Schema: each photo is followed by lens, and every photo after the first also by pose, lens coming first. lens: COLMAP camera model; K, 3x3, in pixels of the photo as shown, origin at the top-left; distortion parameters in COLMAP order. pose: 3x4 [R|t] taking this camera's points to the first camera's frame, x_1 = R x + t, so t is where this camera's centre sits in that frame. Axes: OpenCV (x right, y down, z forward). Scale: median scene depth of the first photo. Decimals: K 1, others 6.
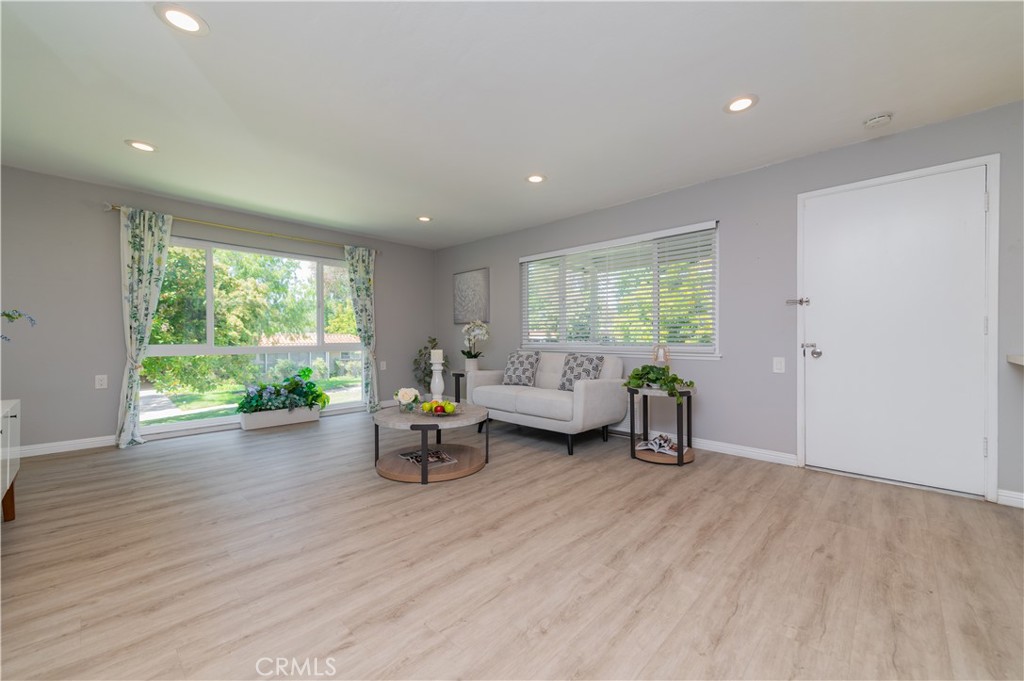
lens RADIAL K [[397.5, 0, 496.4], [0, 397.5, 341.7], [0, 0, 1]] dist [0.013274, -0.004238]
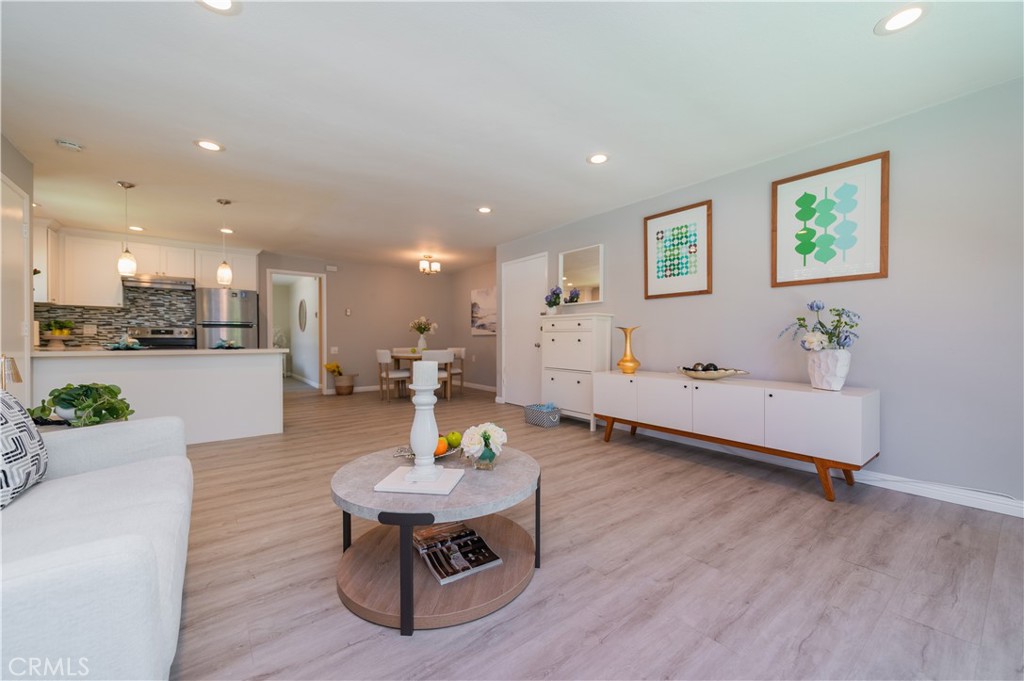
lens RADIAL K [[397.5, 0, 502.5], [0, 397.5, 343.4], [0, 0, 1]] dist [0.013274, -0.004238]
pose [[-0.989482, 0.001109, 0.144653, -0.426773], [0.004473, 0.999727, 0.022934, -0.015612], [-0.144588, 0.023340, -0.989217, 1.992642]]
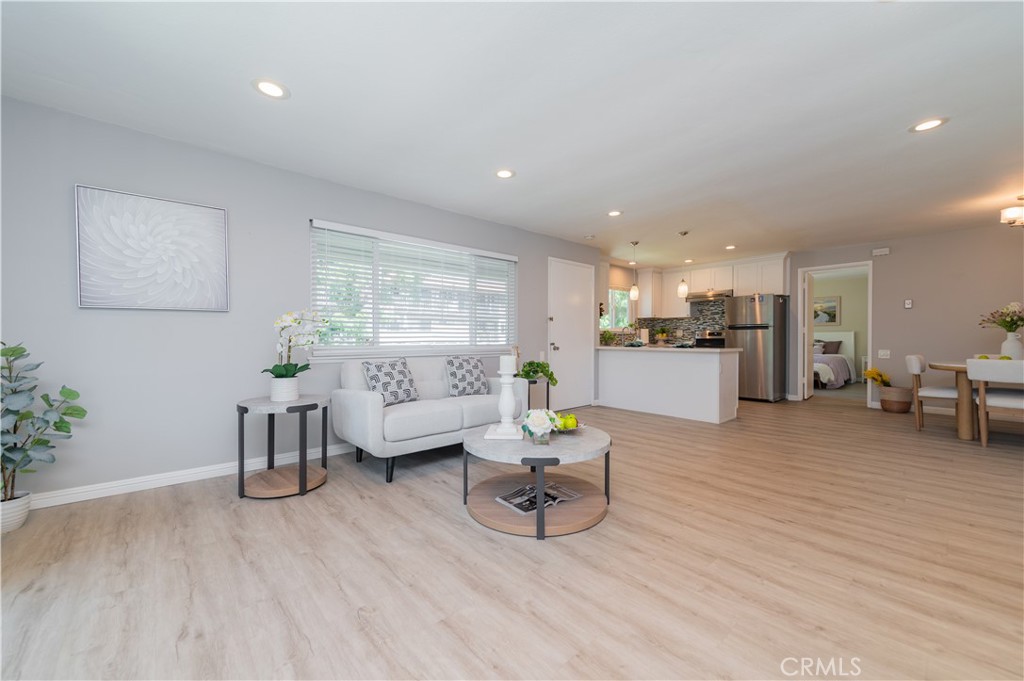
lens RADIAL K [[397.5, 0, 525.8], [0, 397.5, 341.5], [0, 0, 1]] dist [0.013274, -0.004238]
pose [[0.041275, -0.005500, 0.999133, -1.206197], [0.011731, 0.999919, 0.005019, -0.012871], [-0.999079, 0.011513, 0.041336, 1.277206]]
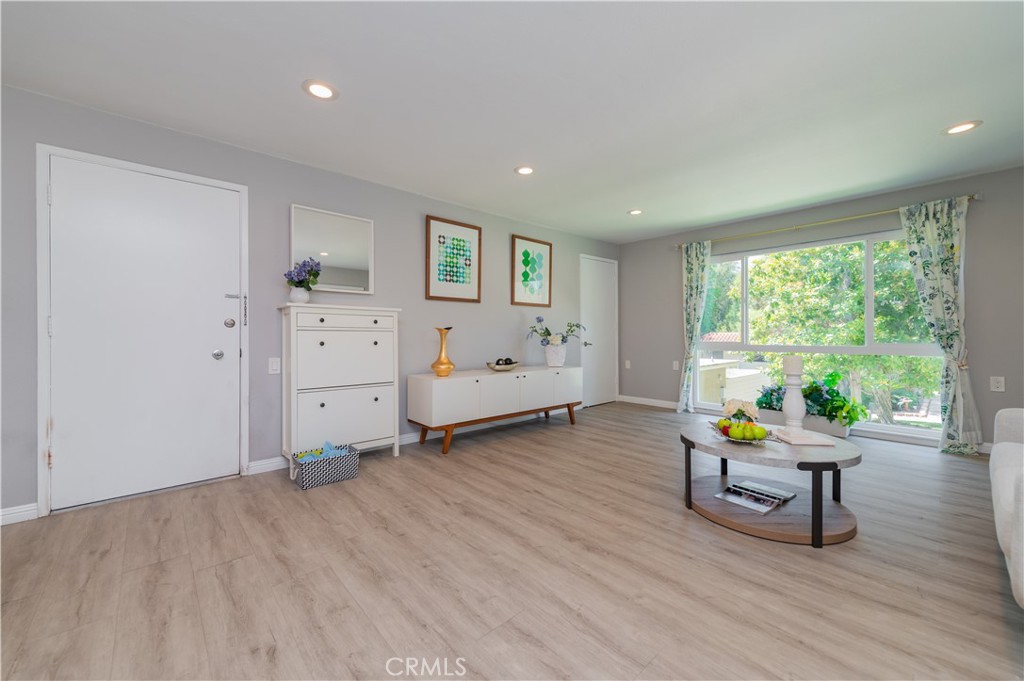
lens RADIAL K [[397.5, 0, 529.3], [0, 397.5, 333.6], [0, 0, 1]] dist [0.013274, -0.004238]
pose [[-0.037573, -0.002705, -0.999290, 0.782060], [-0.006314, 0.999977, -0.002469, -0.018324], [0.999274, 0.006216, -0.037589, 0.766975]]
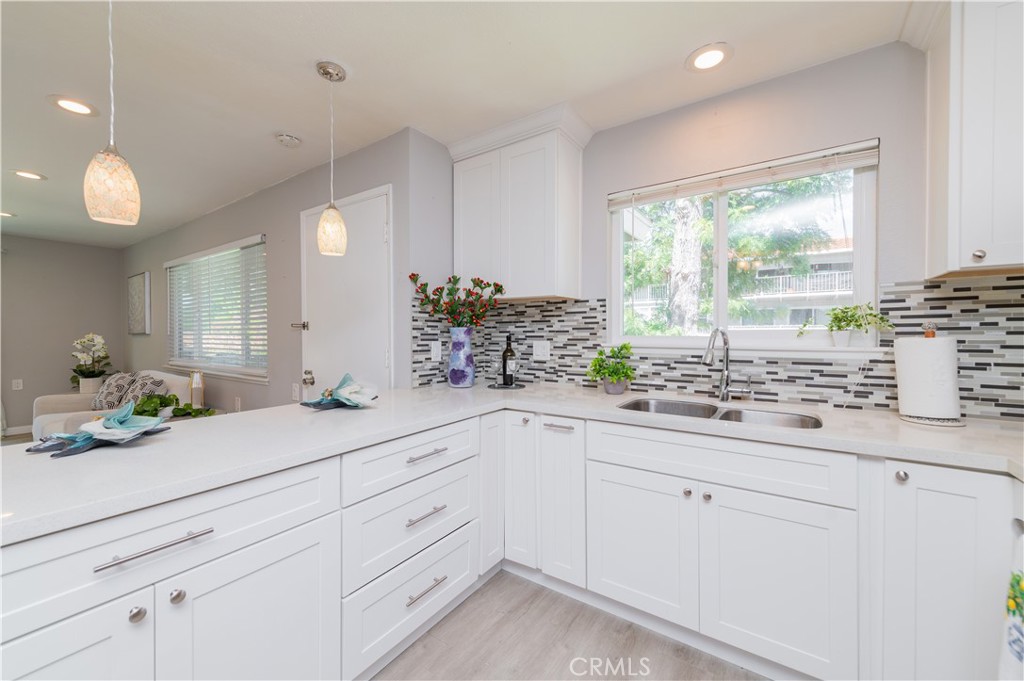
lens RADIAL K [[397.5, 0, 515.3], [0, 397.5, 336.8], [0, 0, 1]] dist [0.013274, -0.004238]
pose [[0.983596, -0.000033, 0.180383, 1.327301], [0.000622, 0.999995, -0.003207, -0.086700], [-0.180382, 0.003267, 0.983591, -0.018788]]
